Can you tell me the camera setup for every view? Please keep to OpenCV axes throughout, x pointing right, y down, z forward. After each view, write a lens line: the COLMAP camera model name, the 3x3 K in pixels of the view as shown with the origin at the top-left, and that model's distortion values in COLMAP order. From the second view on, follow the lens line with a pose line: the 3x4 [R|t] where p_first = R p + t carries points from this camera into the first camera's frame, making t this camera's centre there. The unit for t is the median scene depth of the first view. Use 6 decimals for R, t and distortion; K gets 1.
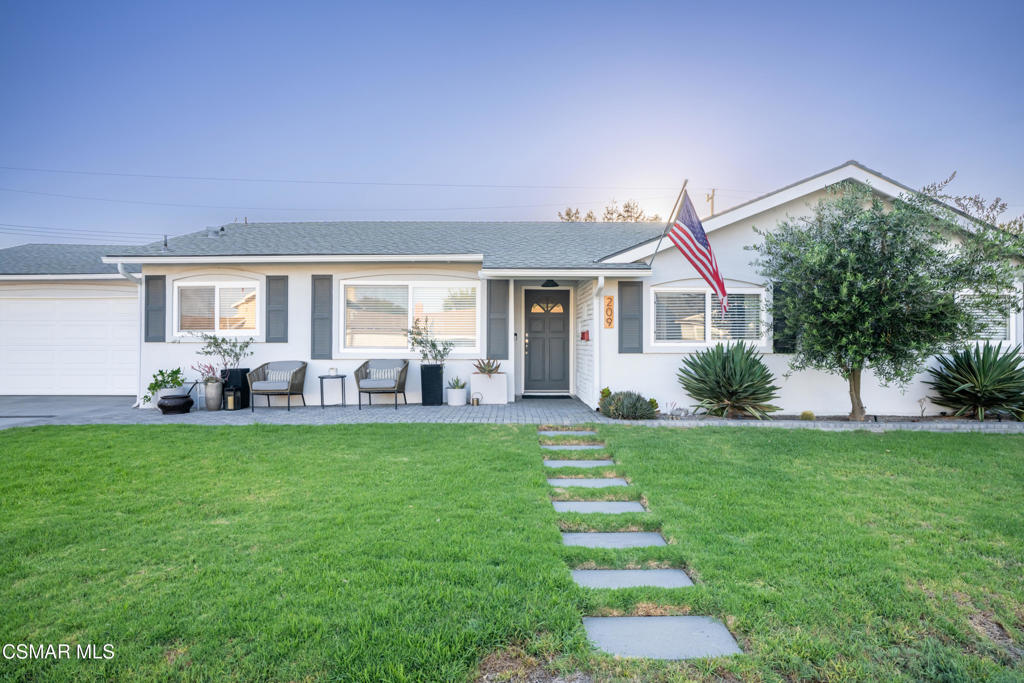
lens RADIAL K [[574.6, 0, 512.0], [0, 574.6, 341.5], [0, 0, 1]] dist [-0.027574, 0.000602]
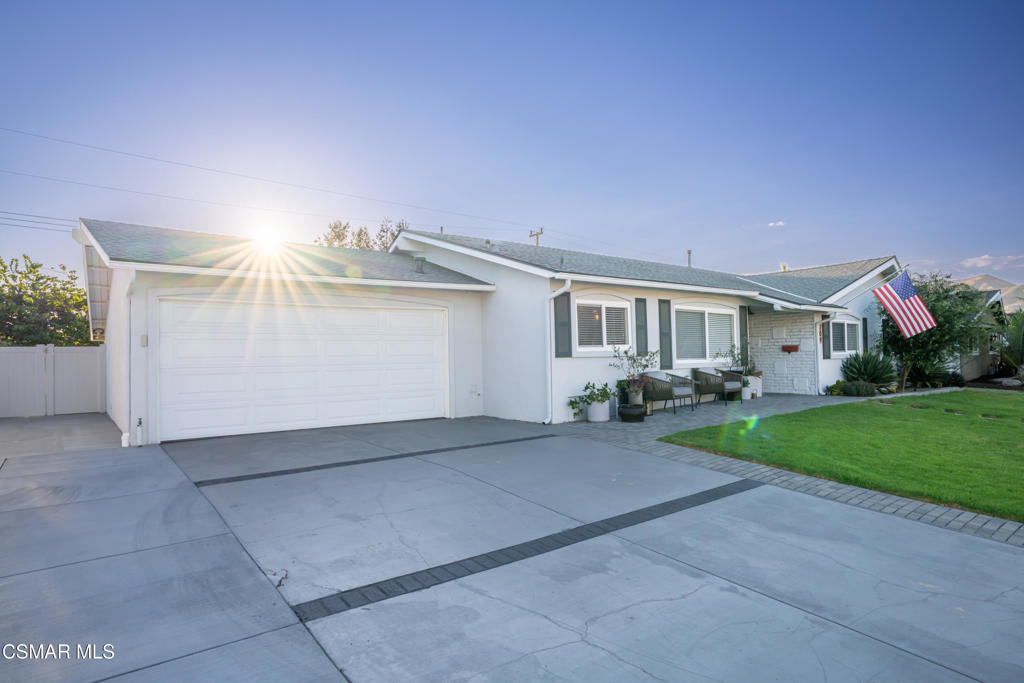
lens RADIAL K [[574.6, 0, 512.0], [0, 574.6, 341.5], [0, 0, 1]] dist [-0.027574, 0.000602]
pose [[0.787549, -0.001245, 0.616251, -1.336142], [0.001766, 0.999998, -0.000237, -0.028071], [-0.616250, 0.001275, 0.787550, 0.246715]]
